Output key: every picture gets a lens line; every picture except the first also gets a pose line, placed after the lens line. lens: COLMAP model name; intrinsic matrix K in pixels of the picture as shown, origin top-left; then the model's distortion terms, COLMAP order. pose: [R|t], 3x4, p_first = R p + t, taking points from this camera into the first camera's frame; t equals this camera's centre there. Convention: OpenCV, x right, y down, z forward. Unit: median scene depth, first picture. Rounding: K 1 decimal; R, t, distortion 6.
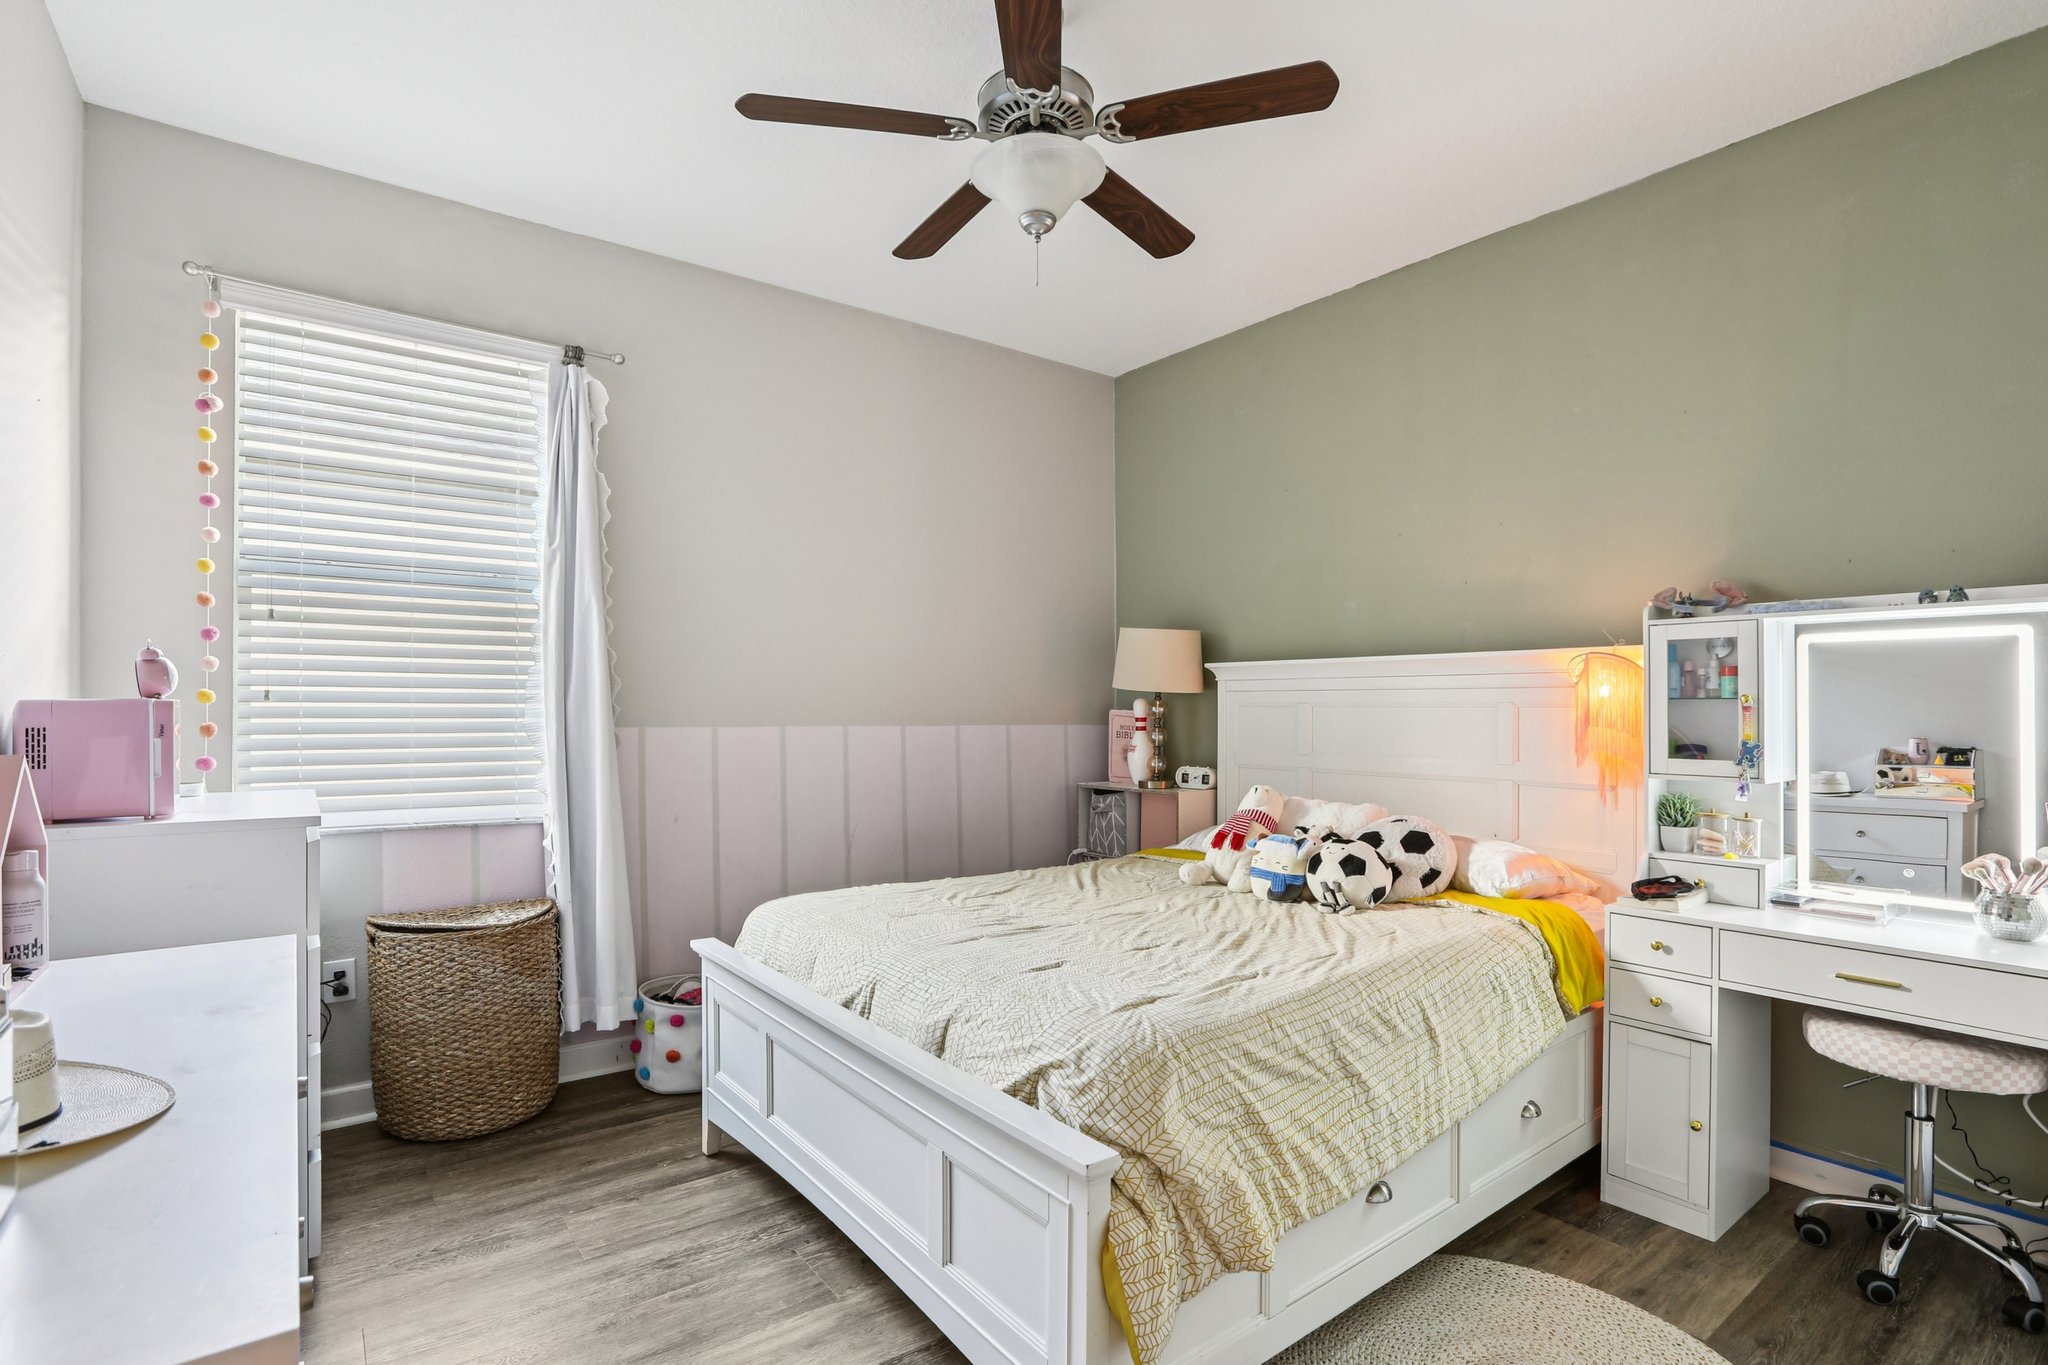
lens RADIAL K [[995.3, 0, 1025.6], [0, 995.3, 671.3], [0, 0, 1]] dist [-0.040685, 0.014189]
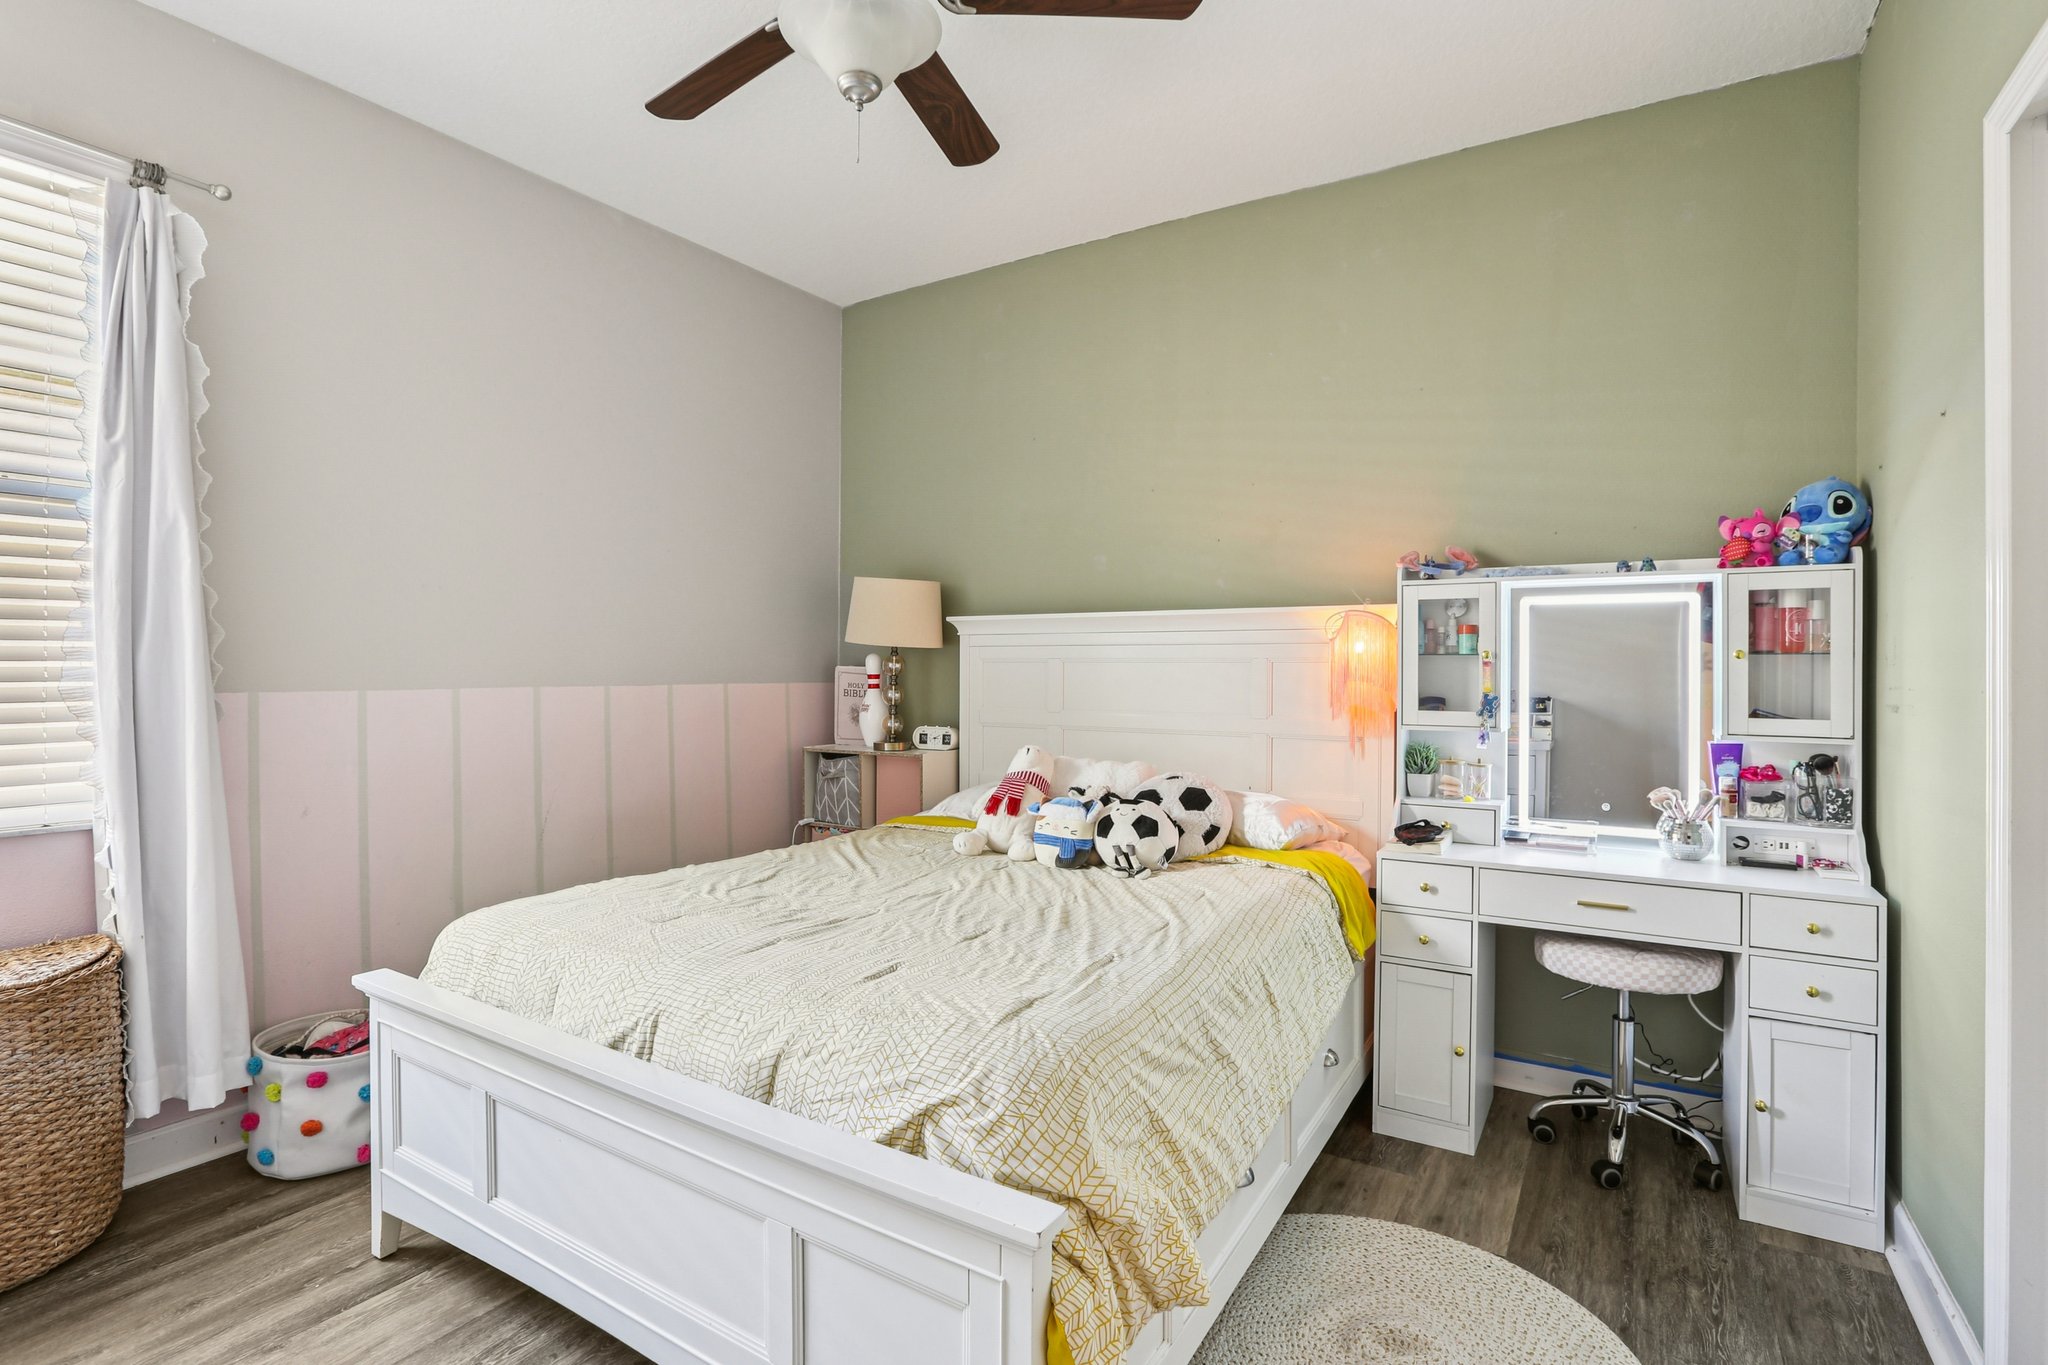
lens RADIAL K [[995.3, 0, 1032.5], [0, 995.3, 638.1], [0, 0, 1]] dist [-0.040685, 0.014189]
pose [[0.937738, 0.006022, 0.347290, -0.124810], [-0.009754, 0.999912, 0.008999, 0.004373], [-0.347205, -0.011826, 0.937715, 0.141662]]
